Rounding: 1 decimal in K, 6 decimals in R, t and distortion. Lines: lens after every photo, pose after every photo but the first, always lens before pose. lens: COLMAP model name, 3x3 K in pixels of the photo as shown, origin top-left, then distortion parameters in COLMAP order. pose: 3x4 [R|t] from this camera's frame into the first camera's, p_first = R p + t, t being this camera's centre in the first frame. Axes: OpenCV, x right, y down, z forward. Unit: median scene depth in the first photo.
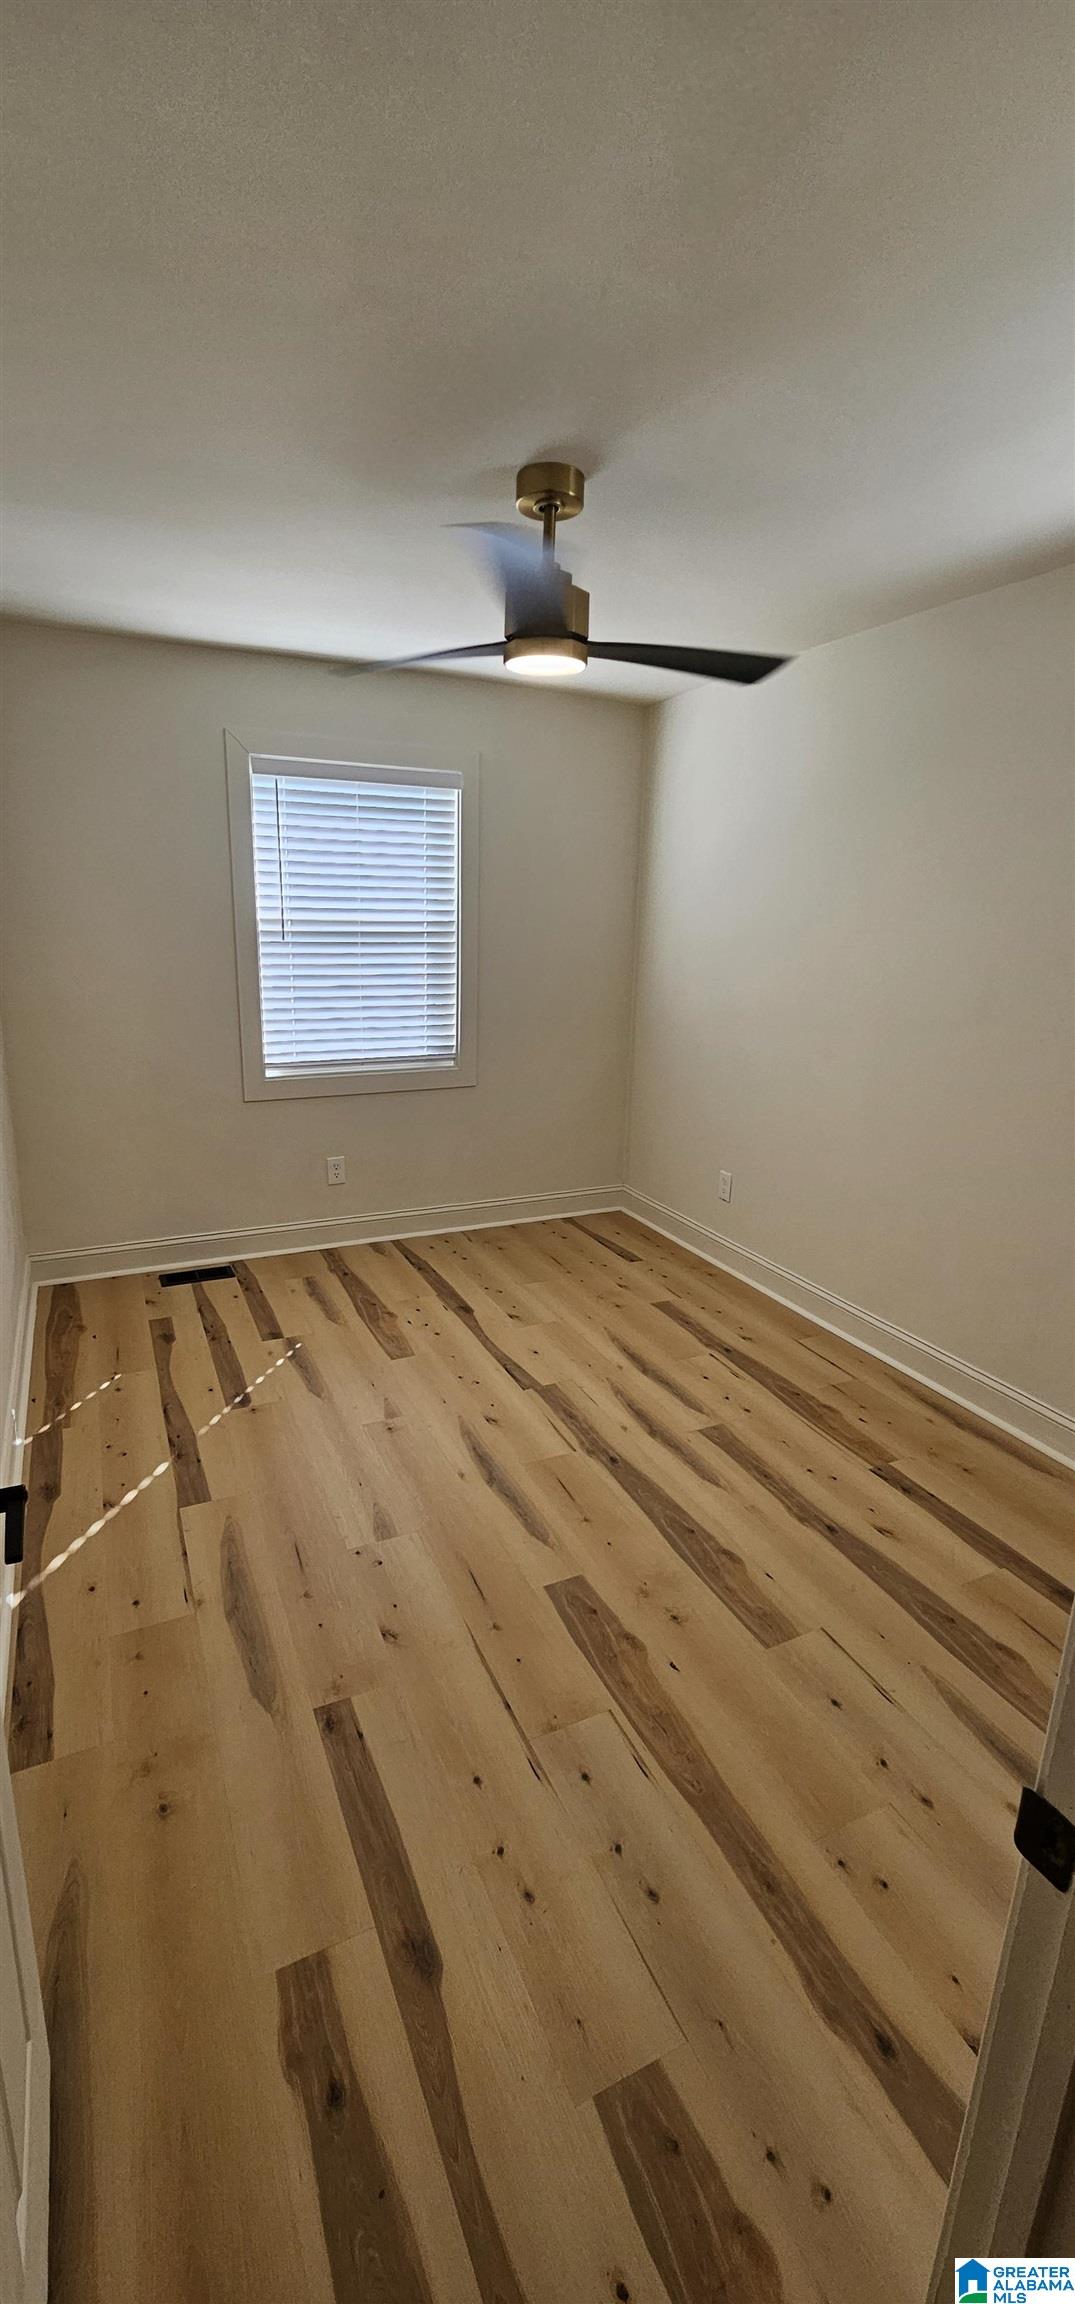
lens RADIAL K [[941.2, 0, 522.9], [0, 941.2, 1156.3], [0, 0, 1]] dist [-0.002335, 0.000771]
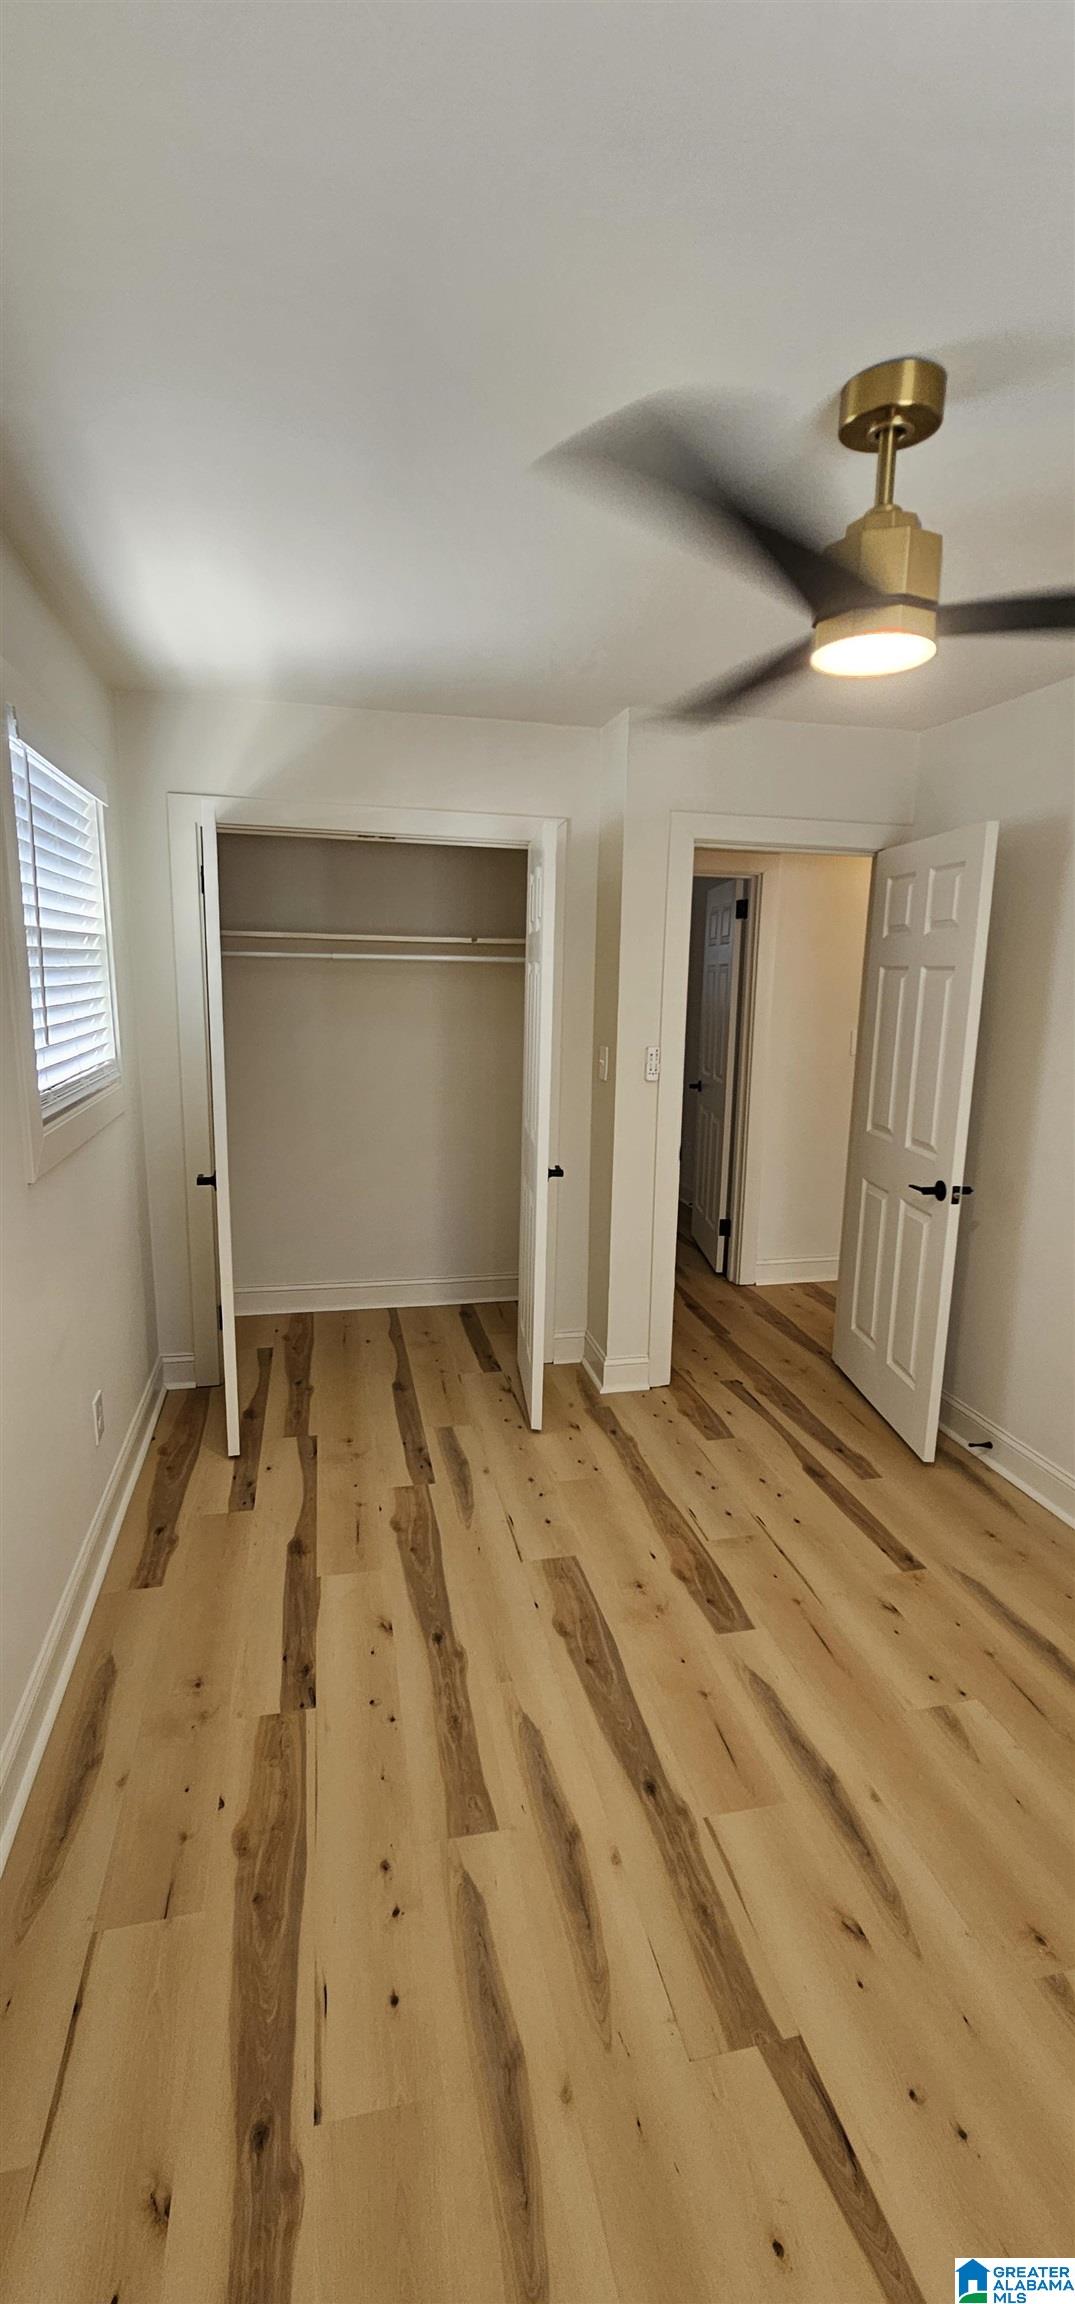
lens RADIAL K [[941.2, 0, 537.5], [0, 941.2, 1143.8], [0, 0, 1]] dist [-0.002335, 0.000771]
pose [[-0.979119, -0.073109, 0.189686, 0.097283], [0.016351, 0.901748, 0.431953, -0.470889], [-0.202629, 0.426035, -0.881723, 1.694034]]
